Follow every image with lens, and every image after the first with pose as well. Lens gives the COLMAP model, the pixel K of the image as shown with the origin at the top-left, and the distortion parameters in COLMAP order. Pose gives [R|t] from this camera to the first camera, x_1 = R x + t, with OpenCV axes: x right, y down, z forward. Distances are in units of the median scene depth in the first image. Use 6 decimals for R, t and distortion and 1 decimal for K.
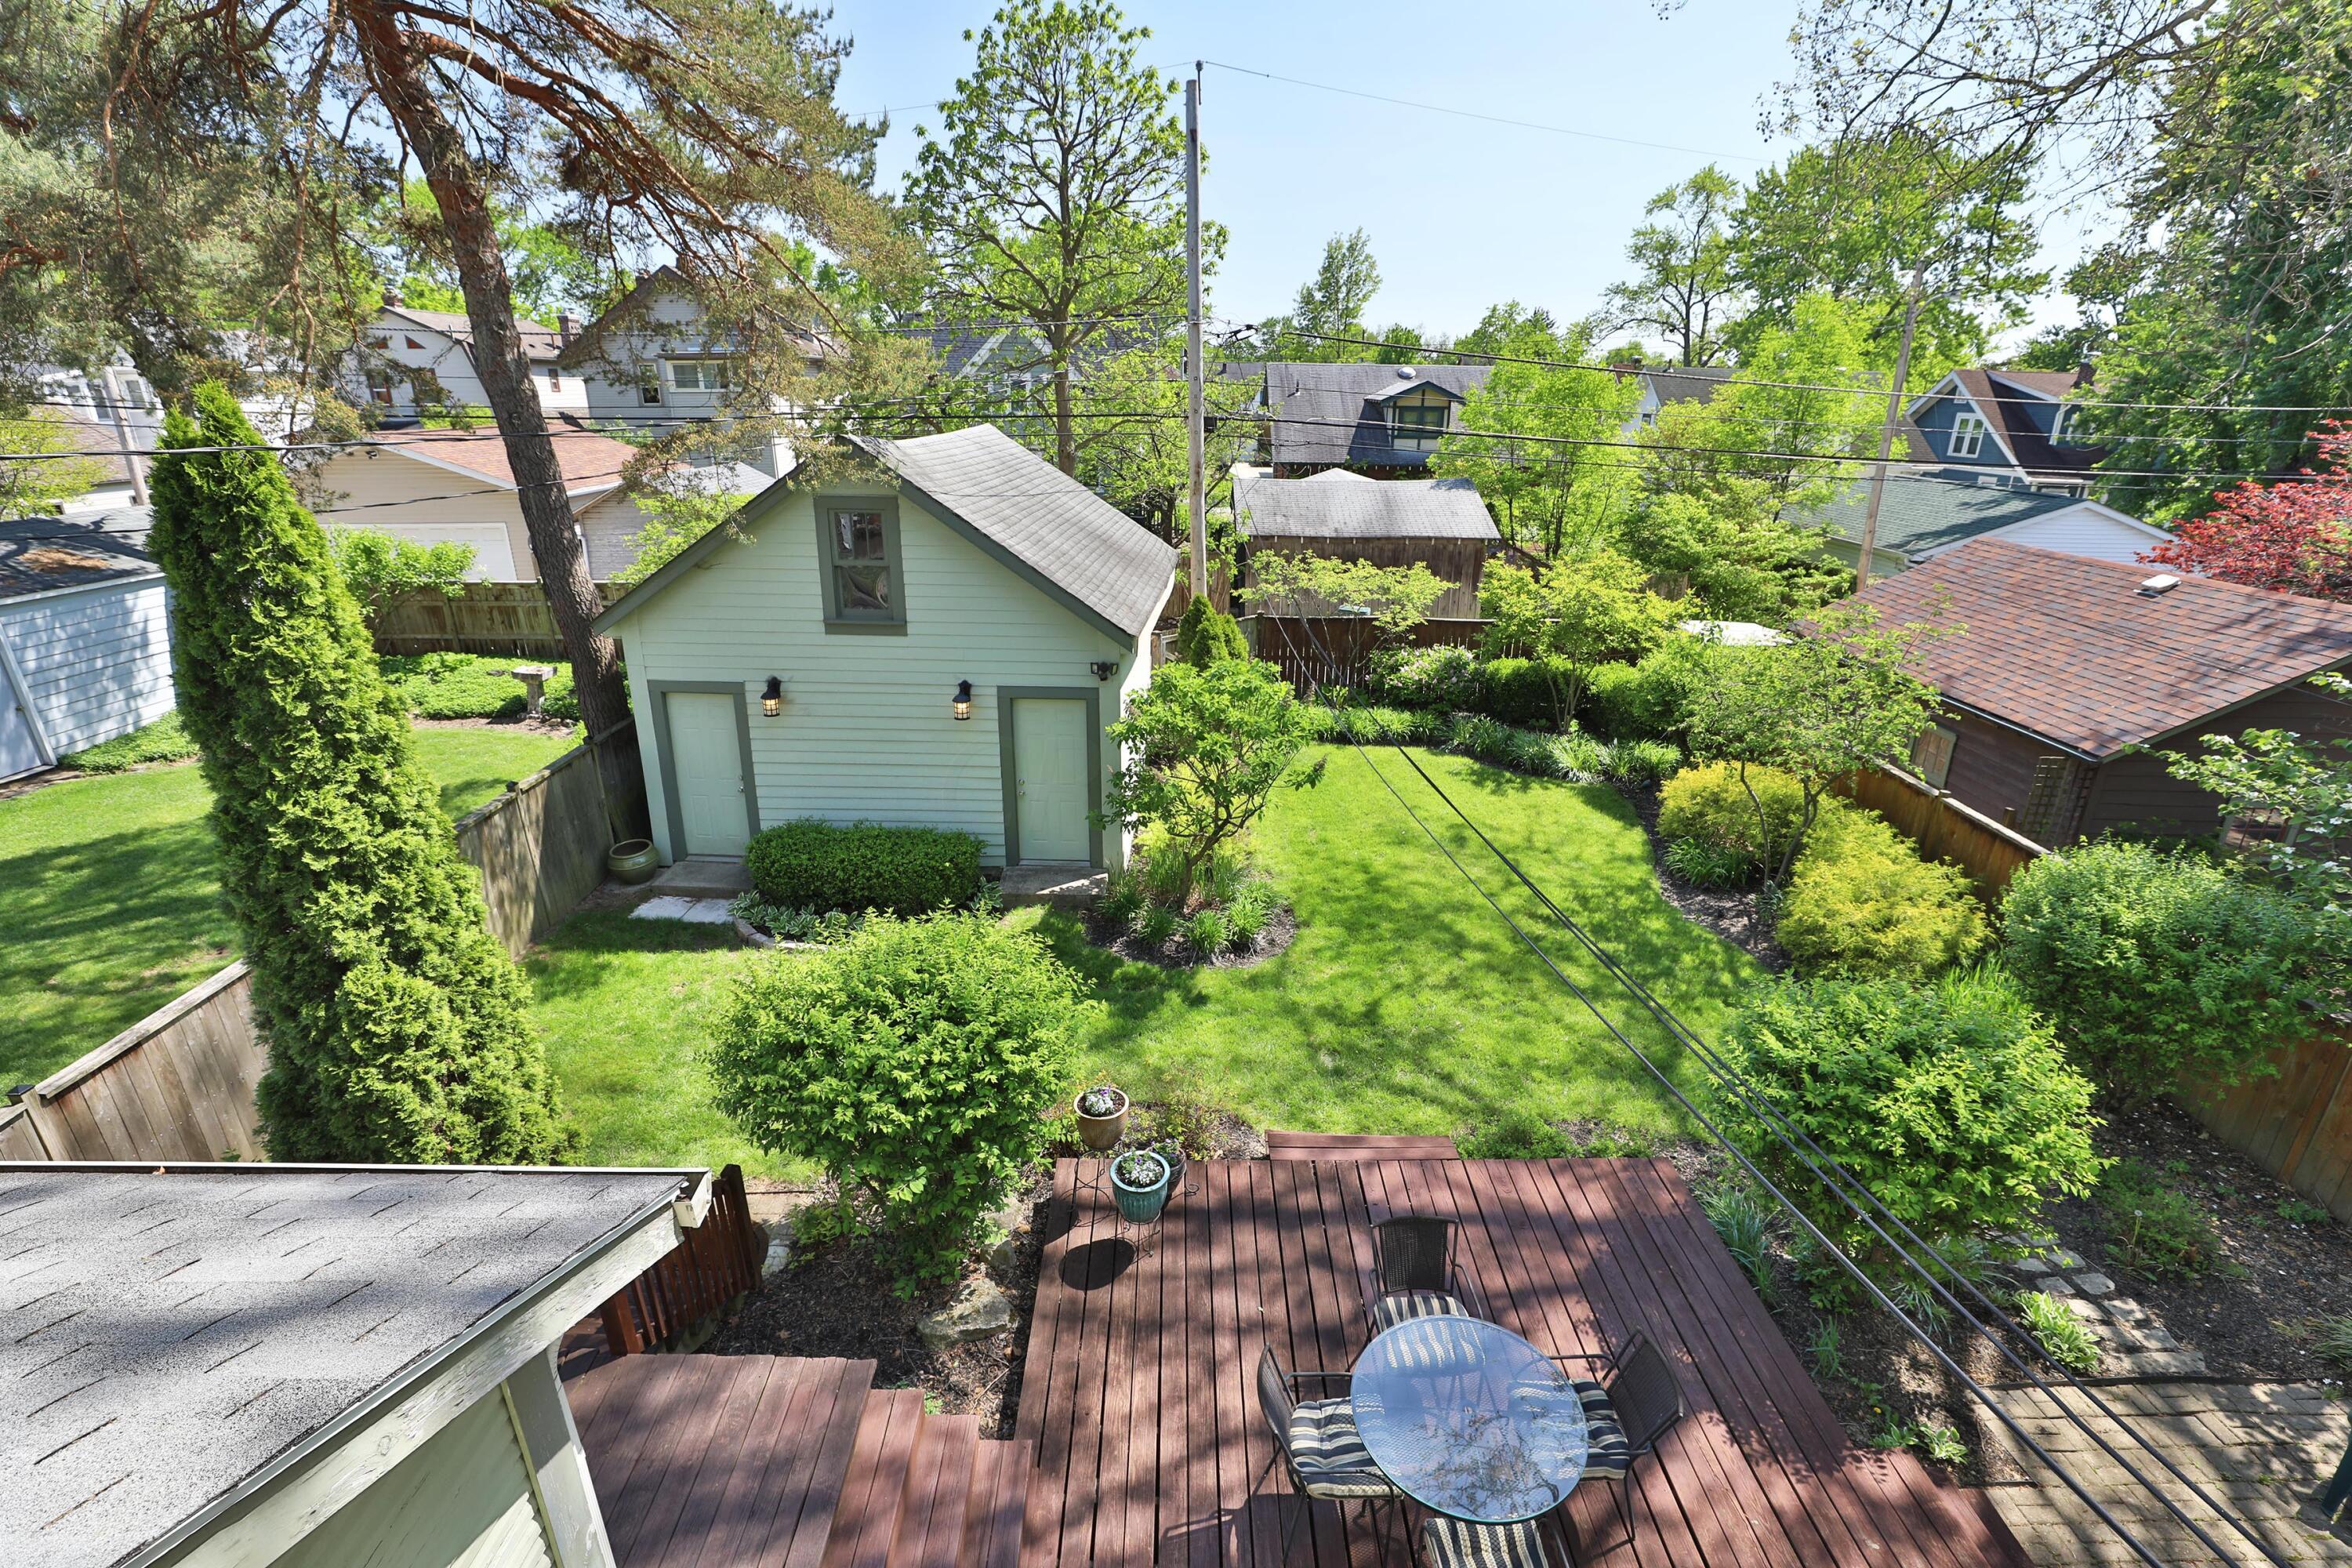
lens RADIAL K [[1058.5, 0, 1179.4], [0, 1058.5, 791.8], [0, 0, 1]] dist [-0.028781, 0.003272]
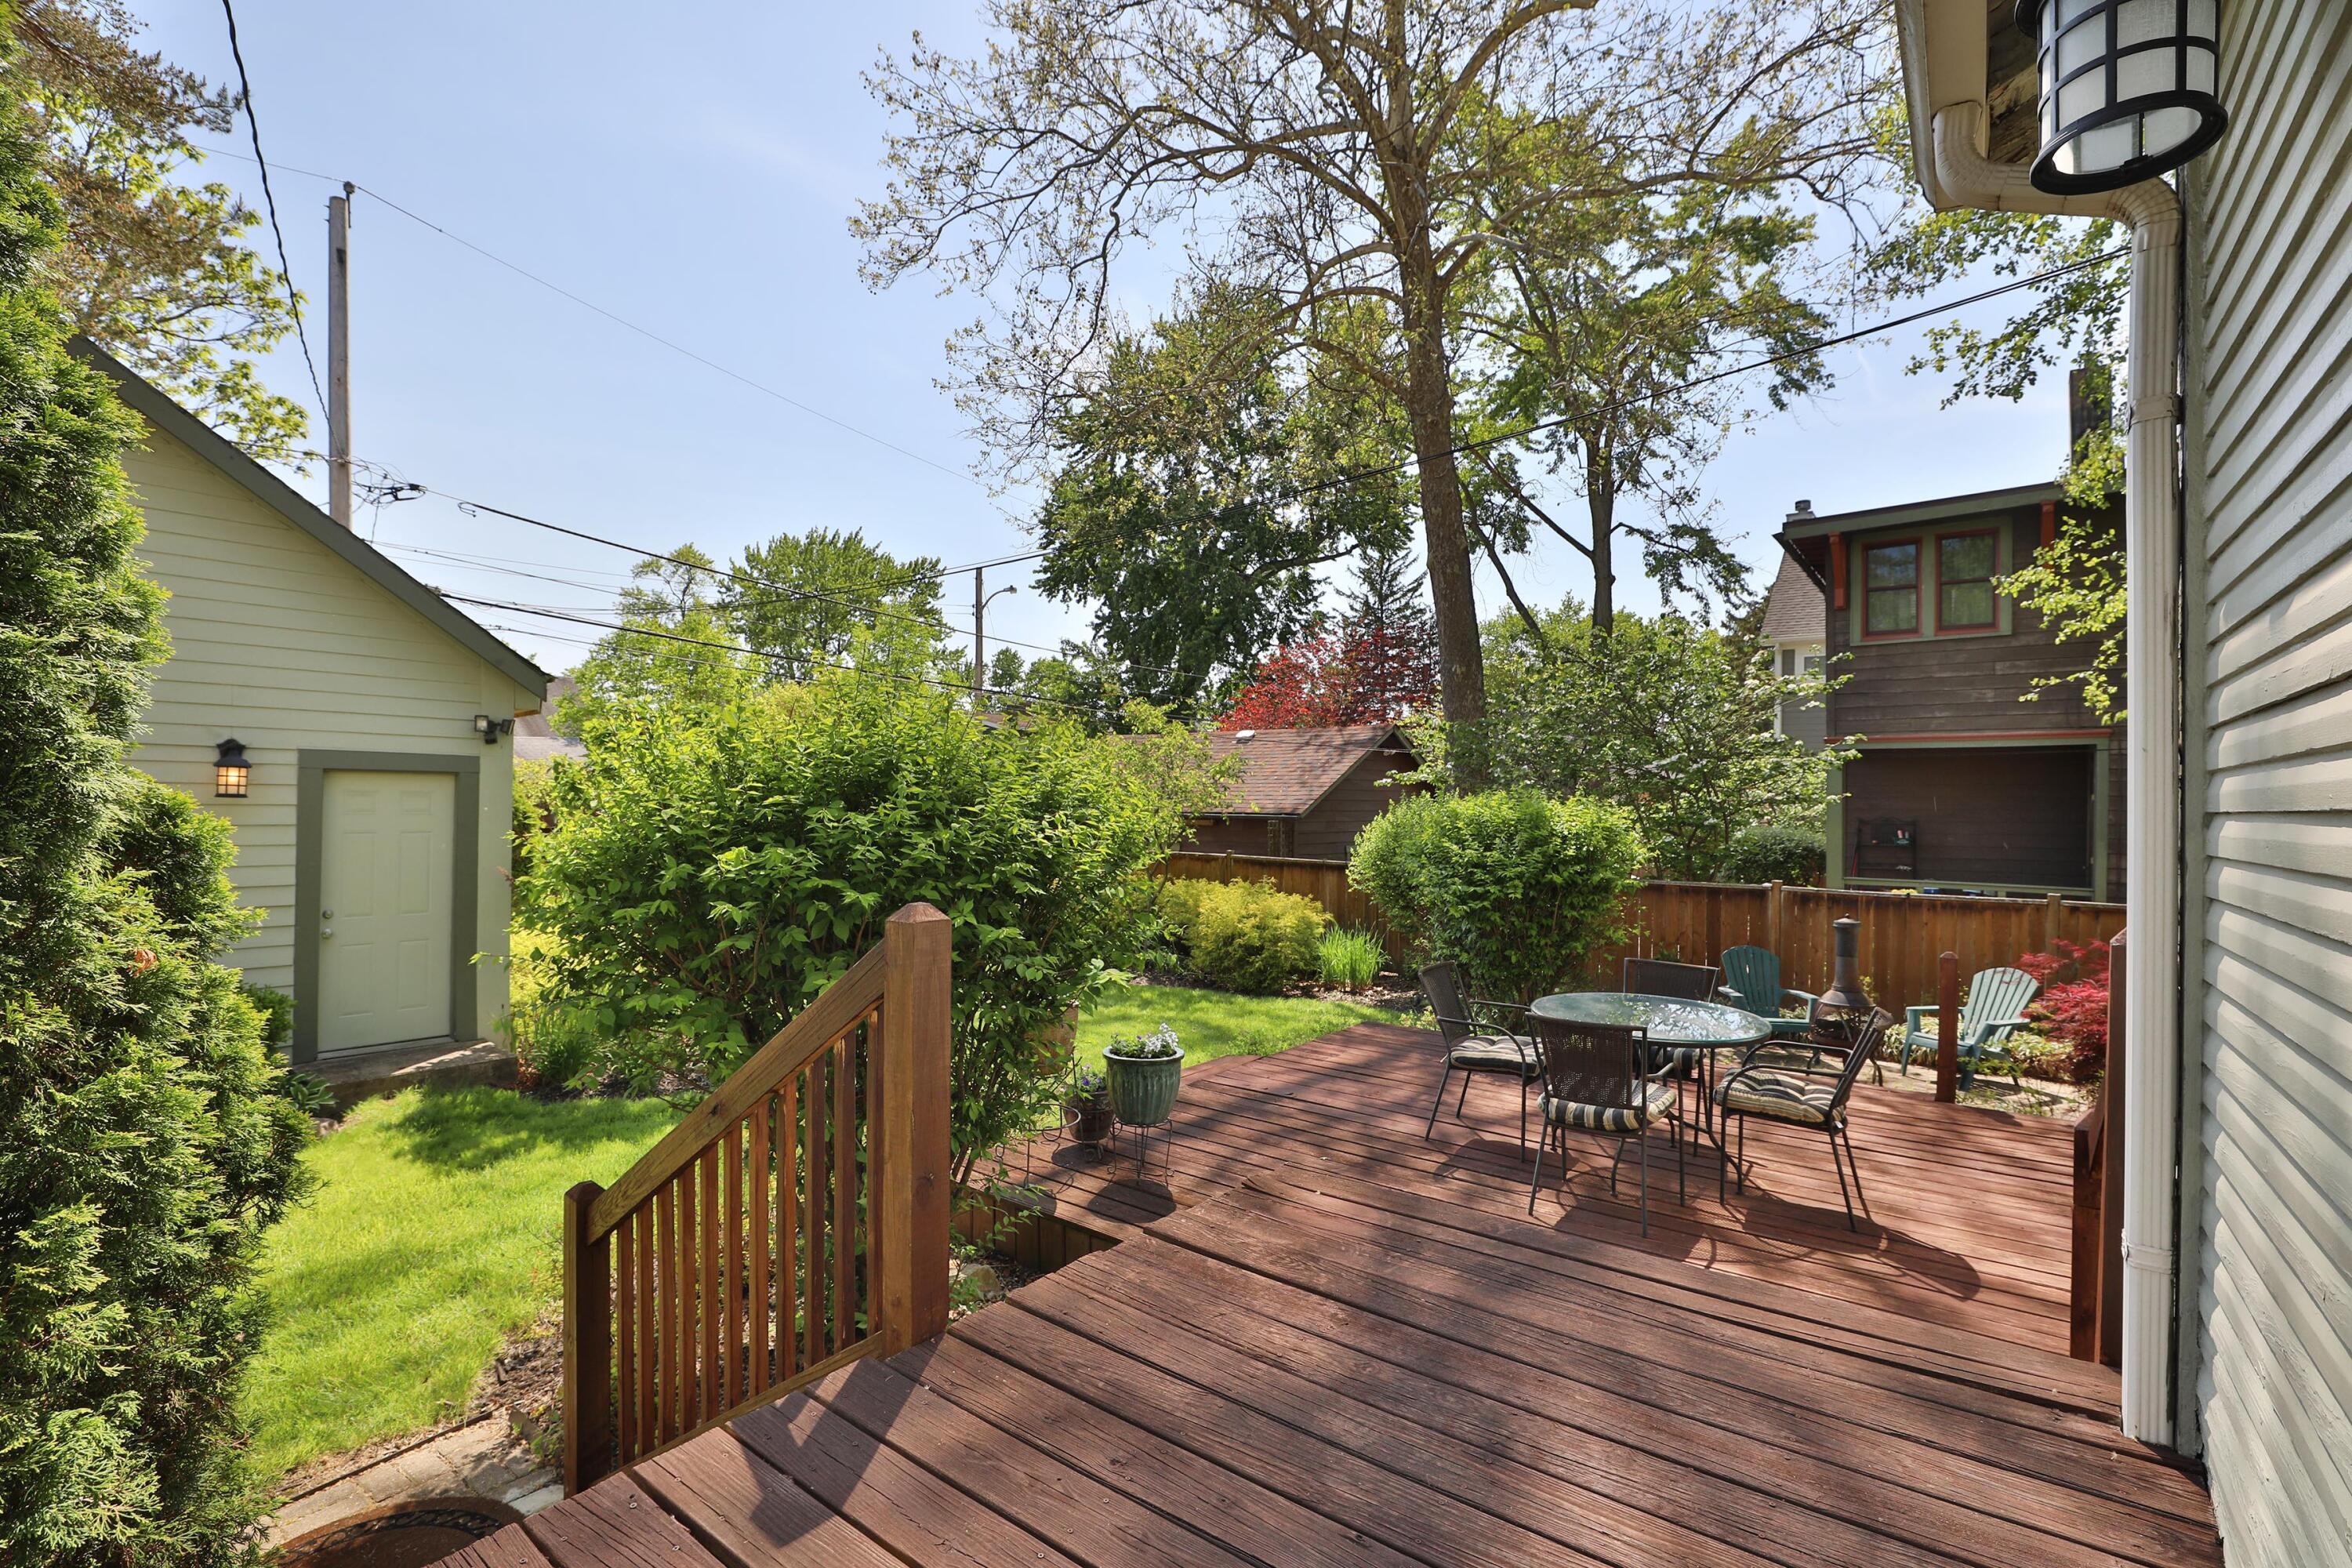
lens RADIAL K [[1058.5, 0, 1173.8], [0, 1058.5, 798.5], [0, 0, 1]] dist [-0.028781, 0.003272]
pose [[0.606890, 0.008460, 0.794741, -0.313505], [0.268408, 0.939015, -0.214961, 0.180275], [-0.748092, 0.343772, 0.567608, 0.247626]]
